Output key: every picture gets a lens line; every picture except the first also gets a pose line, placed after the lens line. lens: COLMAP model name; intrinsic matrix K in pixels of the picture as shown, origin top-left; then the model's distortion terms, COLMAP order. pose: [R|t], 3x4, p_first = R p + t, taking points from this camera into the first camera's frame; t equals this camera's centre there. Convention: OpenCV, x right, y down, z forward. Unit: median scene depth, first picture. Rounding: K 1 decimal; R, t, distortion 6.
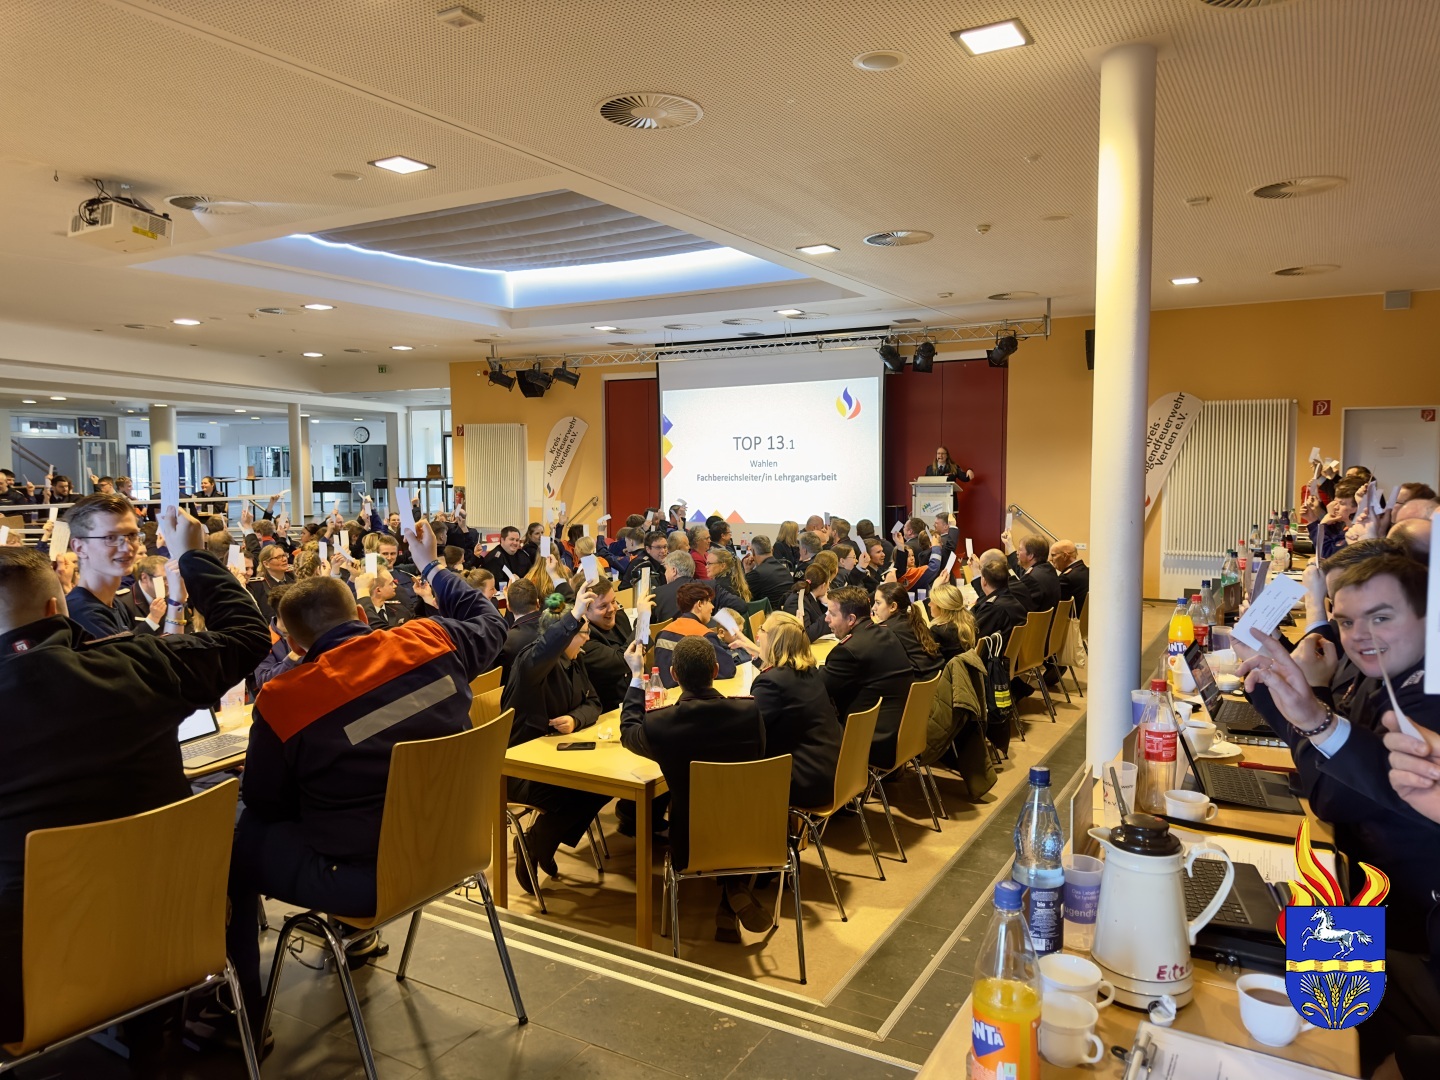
lens RADIAL K [[1013.4, 0, 720.0], [0, 1013.4, 540.0], [0, 0, 1]] dist [0.111923, -0.185941]
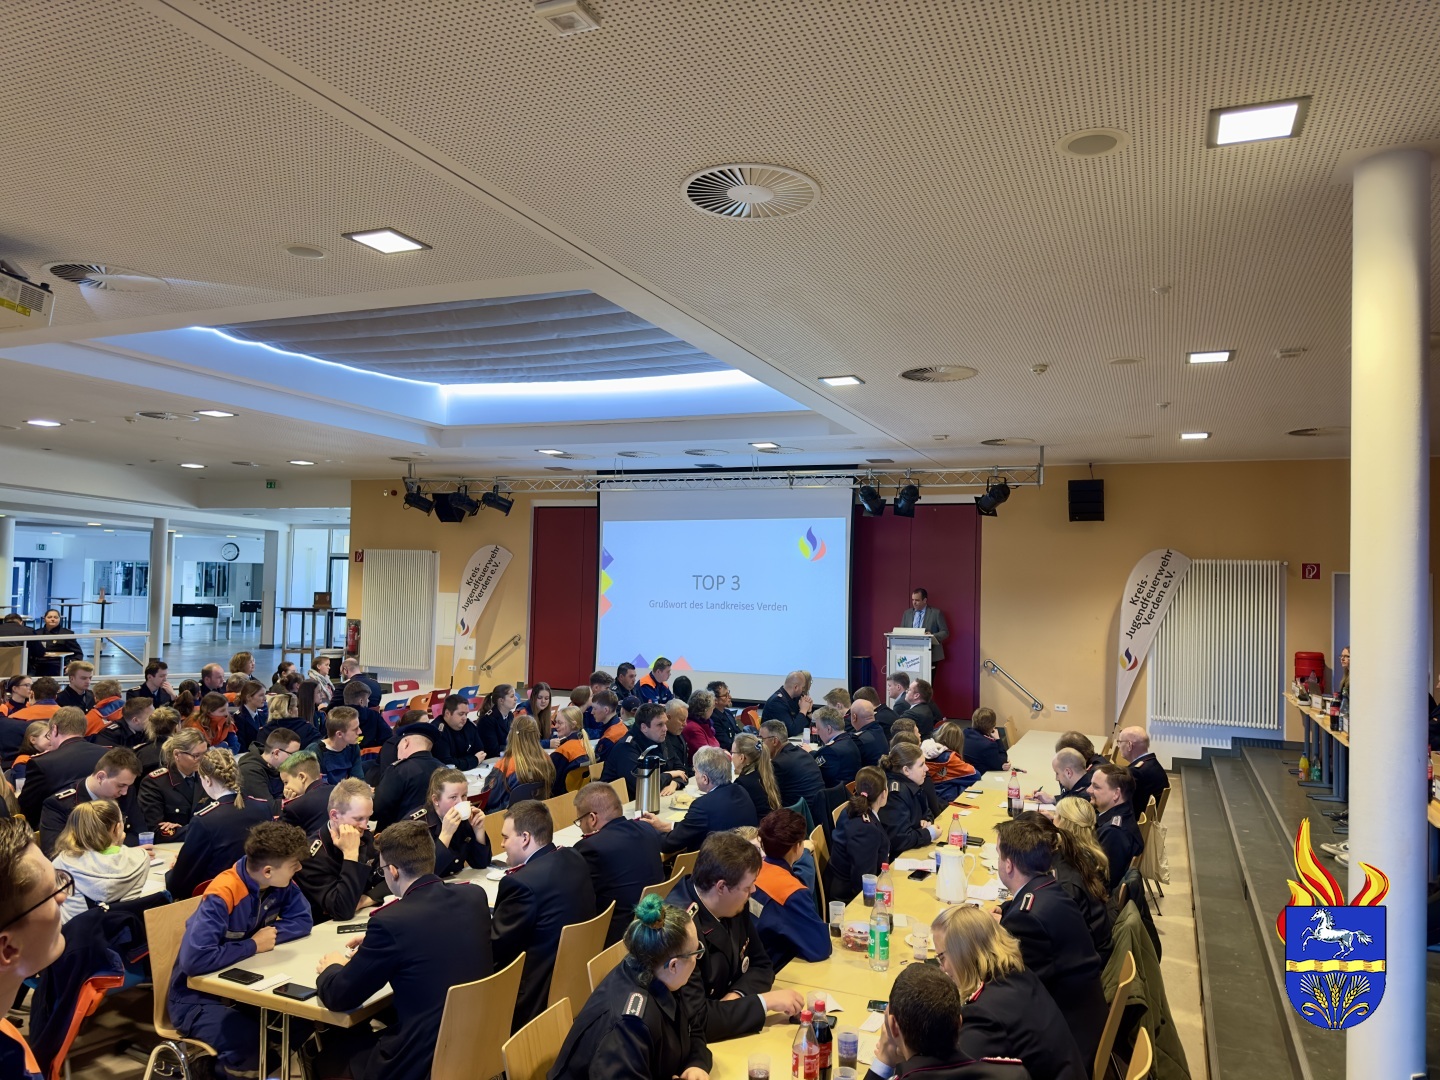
lens RADIAL K [[1017.3, 0, 742.1], [0, 1017.3, 544.6], [0, 0, 1]] dist [0.080962, -0.107500]
pose [[0.990122, 0.035986, 0.135515, -0.061874], [-0.019915, 0.992798, -0.118133, -0.023688], [-0.138790, 0.114267, 0.983707, 0.101005]]
